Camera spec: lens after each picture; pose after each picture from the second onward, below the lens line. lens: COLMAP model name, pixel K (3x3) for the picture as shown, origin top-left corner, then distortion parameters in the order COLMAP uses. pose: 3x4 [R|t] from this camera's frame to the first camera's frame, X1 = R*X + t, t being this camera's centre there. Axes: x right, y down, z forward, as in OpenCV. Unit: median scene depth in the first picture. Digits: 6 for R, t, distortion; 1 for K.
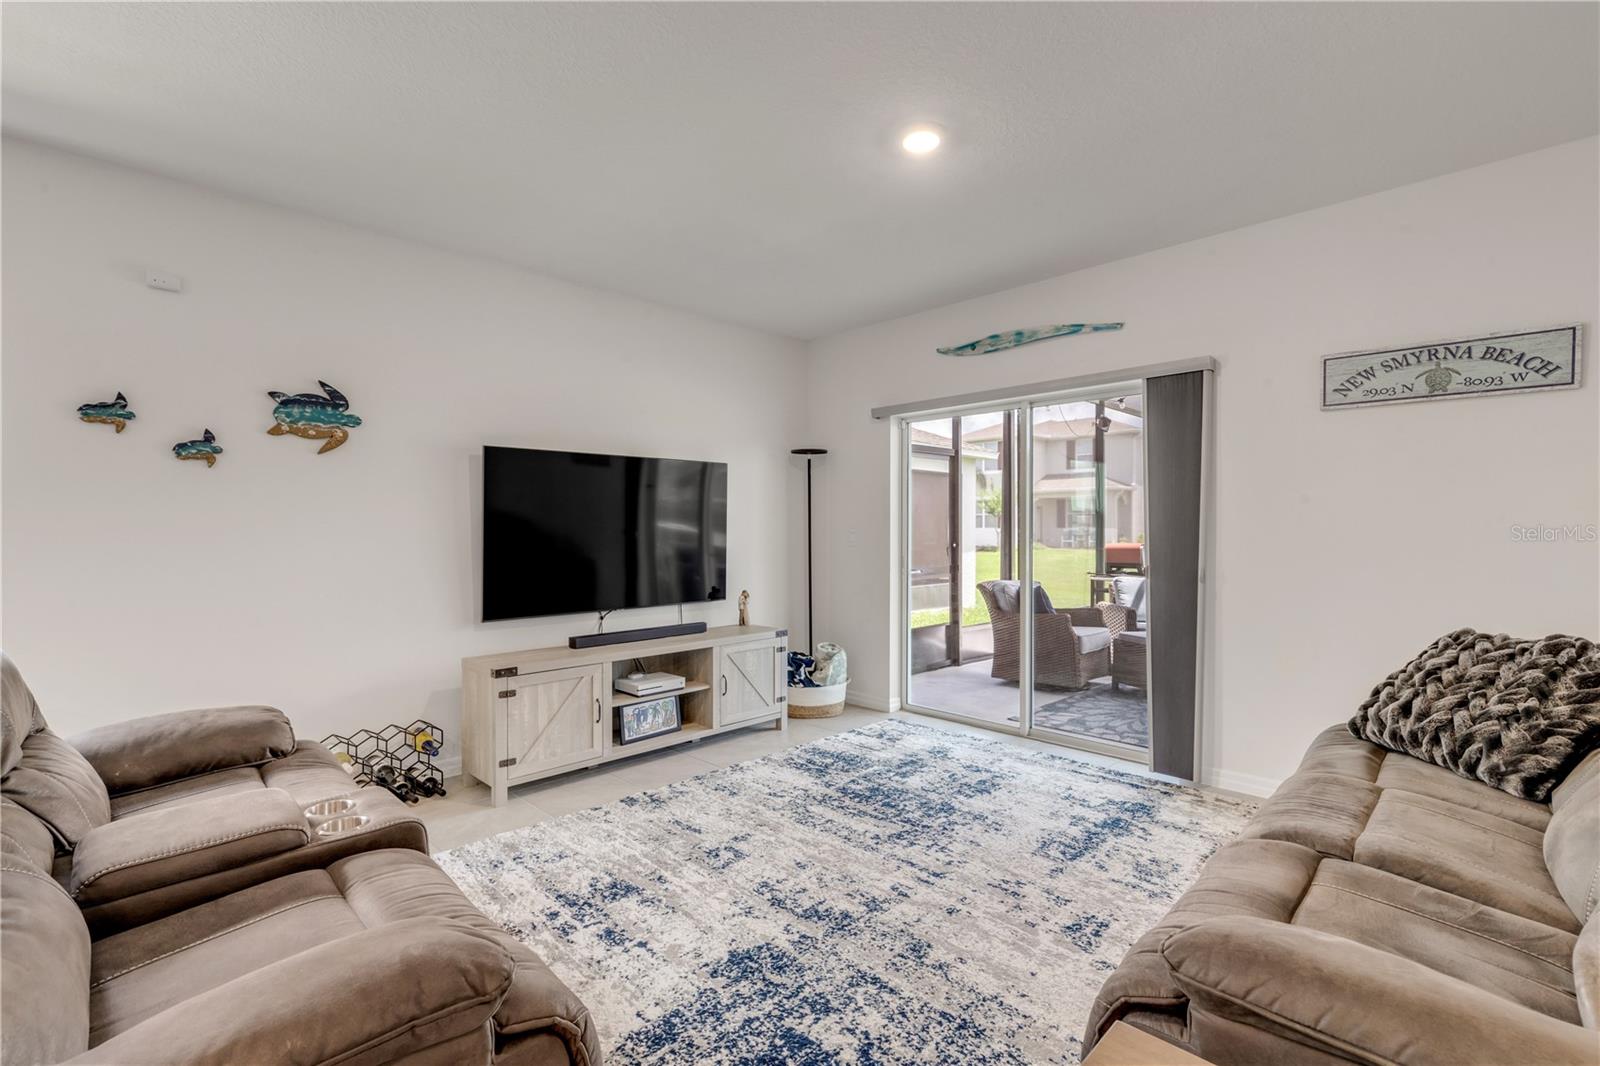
lens RADIAL K [[721.3, 0, 798.2], [0, 721.3, 530.4], [0, 0, 1]] dist [0.005353, -0.000538]
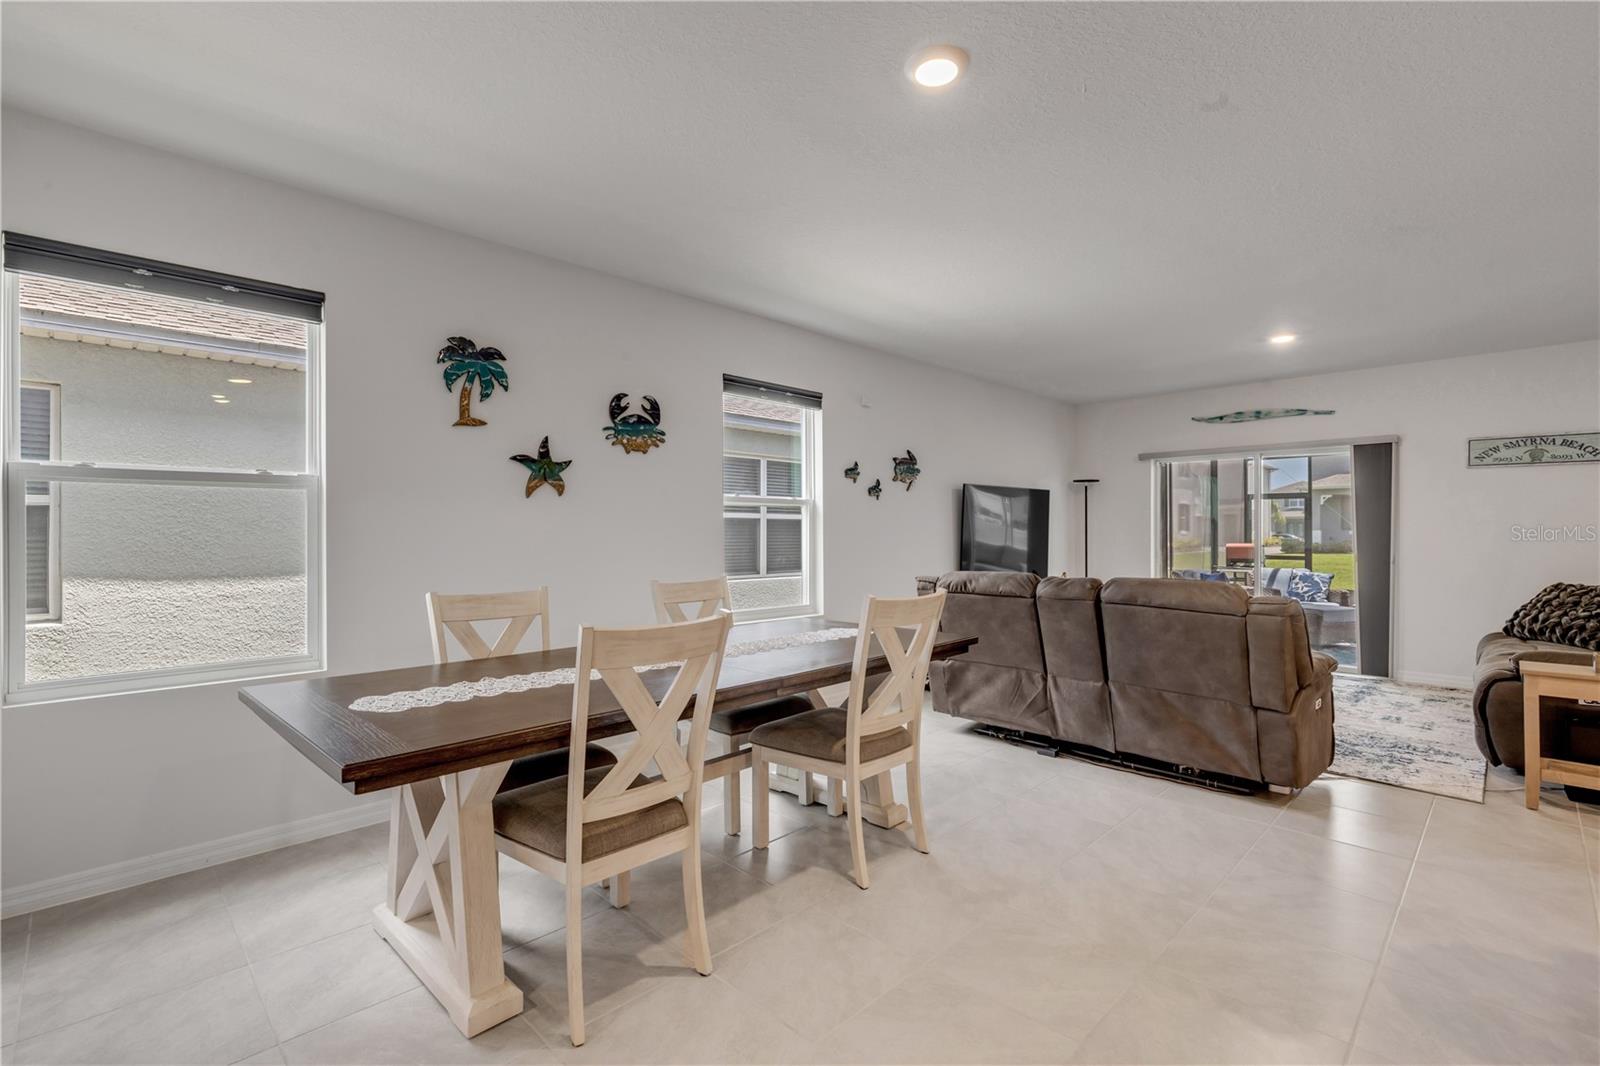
lens RADIAL K [[721.3, 0, 805.0], [0, 721.3, 525.5], [0, 0, 1]] dist [0.005353, -0.000538]
pose [[0.999945, 0.000707, 0.010423, -1.097528], [-0.000601, 0.999948, -0.010199, -0.002241], [-0.010430, 0.010192, 0.999894, -0.914794]]
